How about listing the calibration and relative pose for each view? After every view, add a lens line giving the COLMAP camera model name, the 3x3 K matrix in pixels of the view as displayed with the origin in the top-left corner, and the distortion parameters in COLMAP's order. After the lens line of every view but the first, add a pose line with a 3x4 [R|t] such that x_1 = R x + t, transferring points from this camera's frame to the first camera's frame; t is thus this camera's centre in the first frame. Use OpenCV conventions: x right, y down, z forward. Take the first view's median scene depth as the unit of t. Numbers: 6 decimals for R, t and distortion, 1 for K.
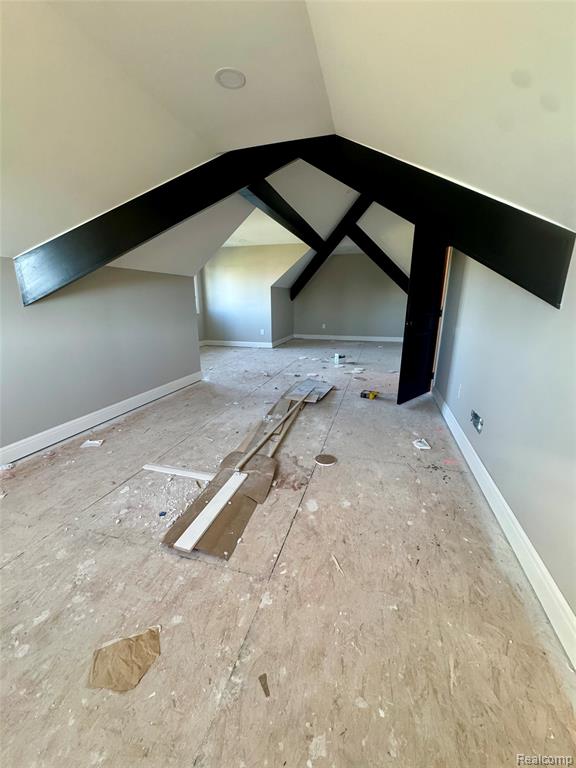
lens RADIAL K [[307.2, 0, 289.5], [0, 307.2, 382.2], [0, 0, 1]] dist [-0.002176, -0.000118]
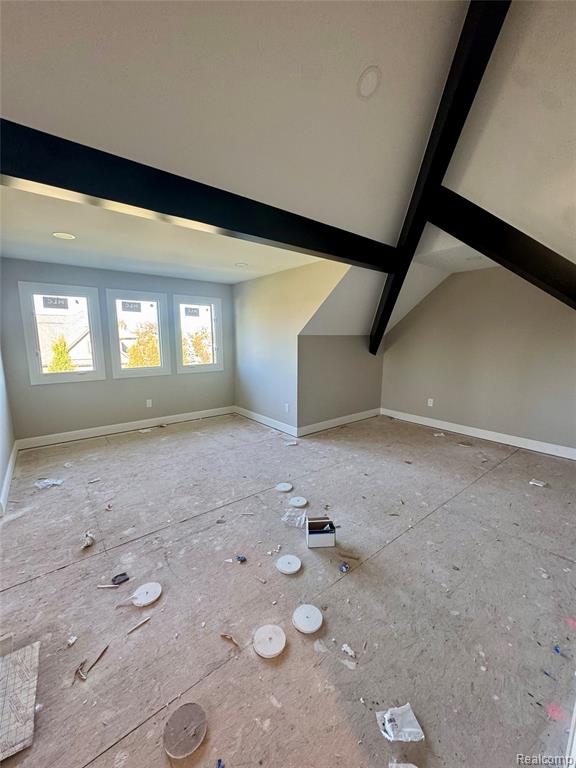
lens RADIAL K [[307.8, 0, 284.7], [0, 307.8, 385.4], [0, 0, 1]] dist [-0.001712, 0.000242]
pose [[0.821298, 0.107190, -0.560338, 0.256348], [-0.160790, 0.985865, -0.047081, -0.185015], [0.547371, 0.128764, 0.826925, 0.508138]]
